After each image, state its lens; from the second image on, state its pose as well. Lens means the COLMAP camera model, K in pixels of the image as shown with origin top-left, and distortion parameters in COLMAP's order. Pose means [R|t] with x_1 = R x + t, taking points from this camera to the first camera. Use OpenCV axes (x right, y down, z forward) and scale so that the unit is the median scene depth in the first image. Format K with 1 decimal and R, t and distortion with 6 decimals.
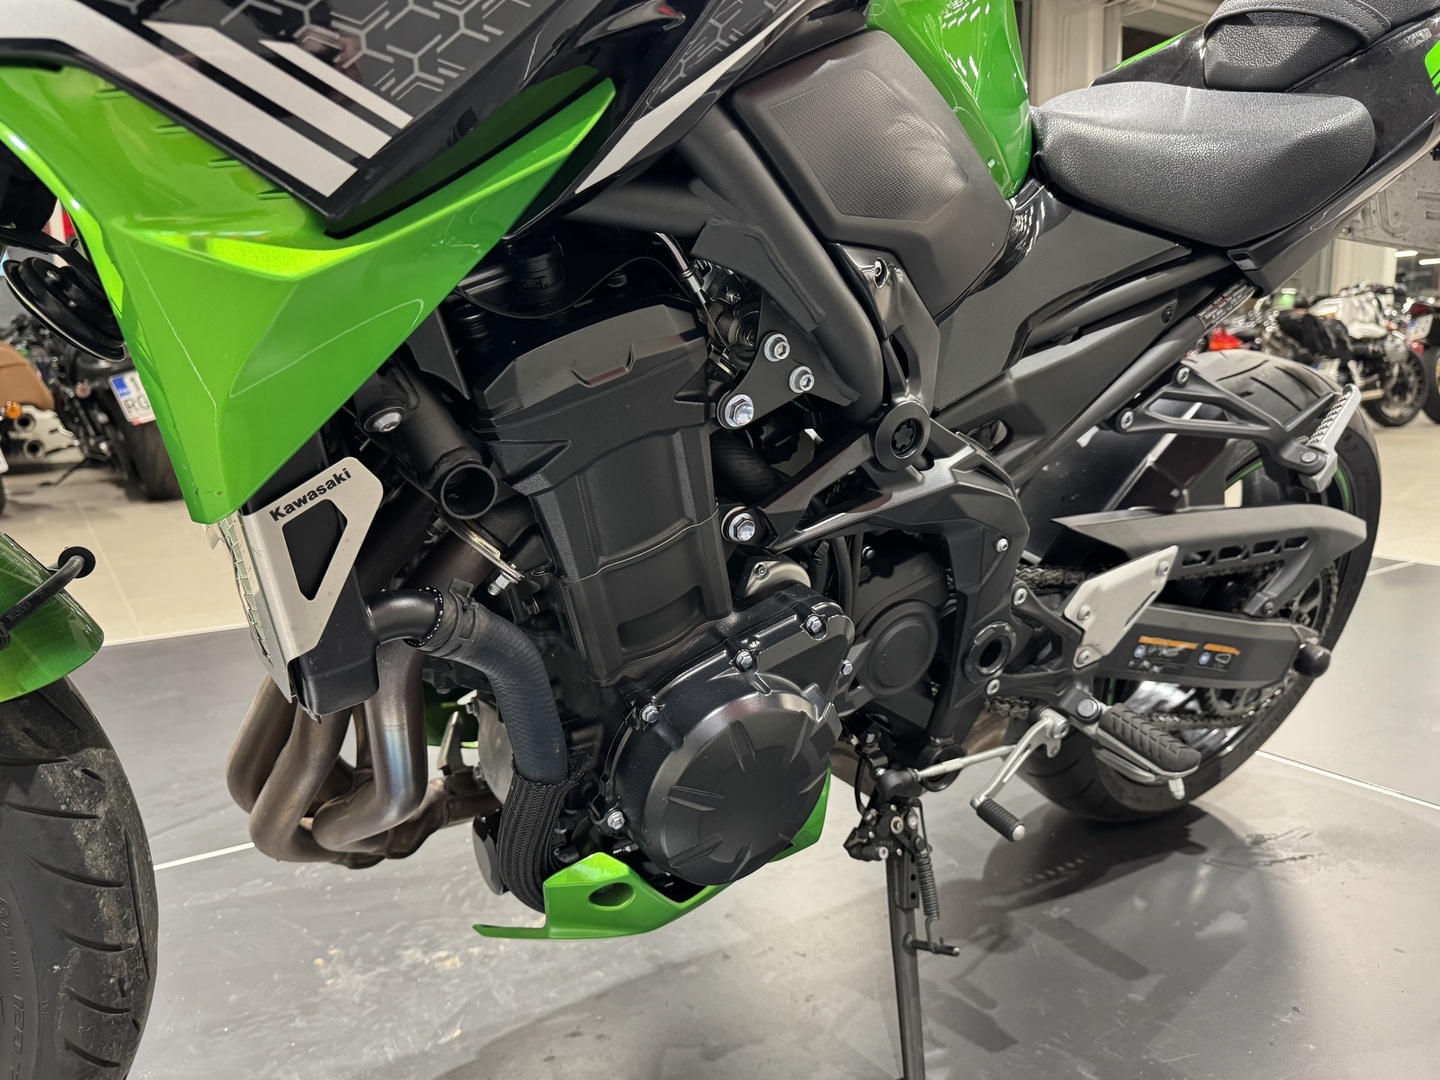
lens RADIAL K [[1087.4, 0, 720.0], [0, 1087.4, 540.0], [0, 0, 1]] dist [0.006362, -0.013639]
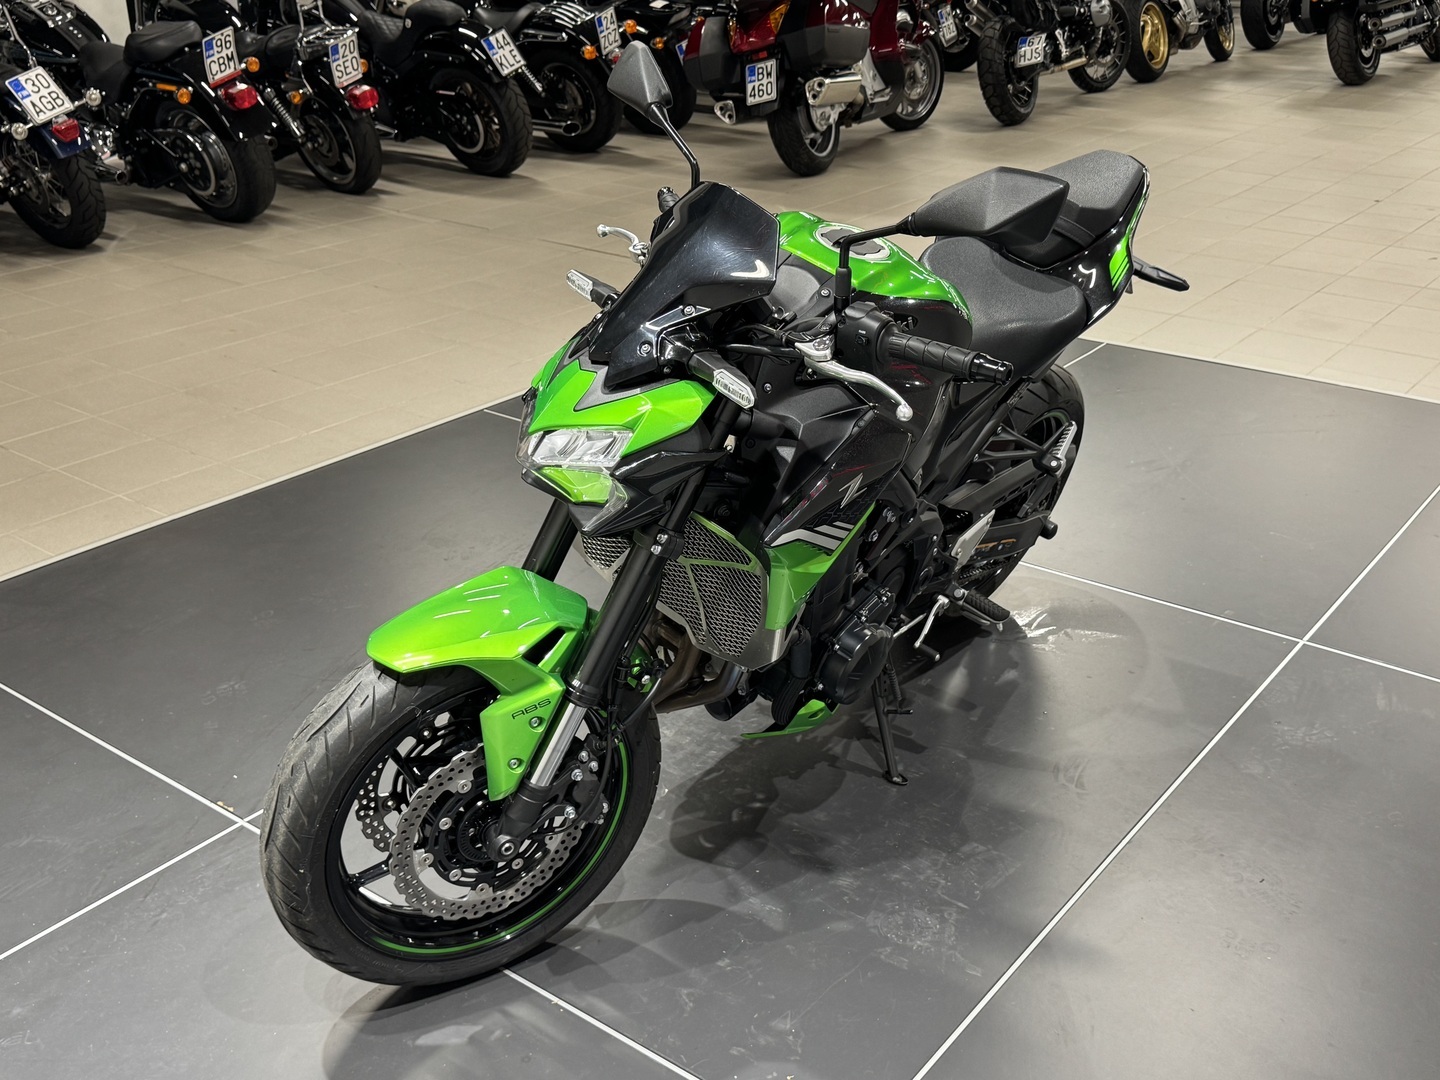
lens RADIAL K [[1517.8, 0, 720.0], [0, 1517.8, 540.0], [0, 0, 1]] dist [0.104396, -0.005356]
pose [[0.947135, -0.121566, 0.296912, -0.833370], [0.043730, 0.965714, 0.255898, -0.623420], [-0.317841, -0.229386, 0.919978, -1.331291]]
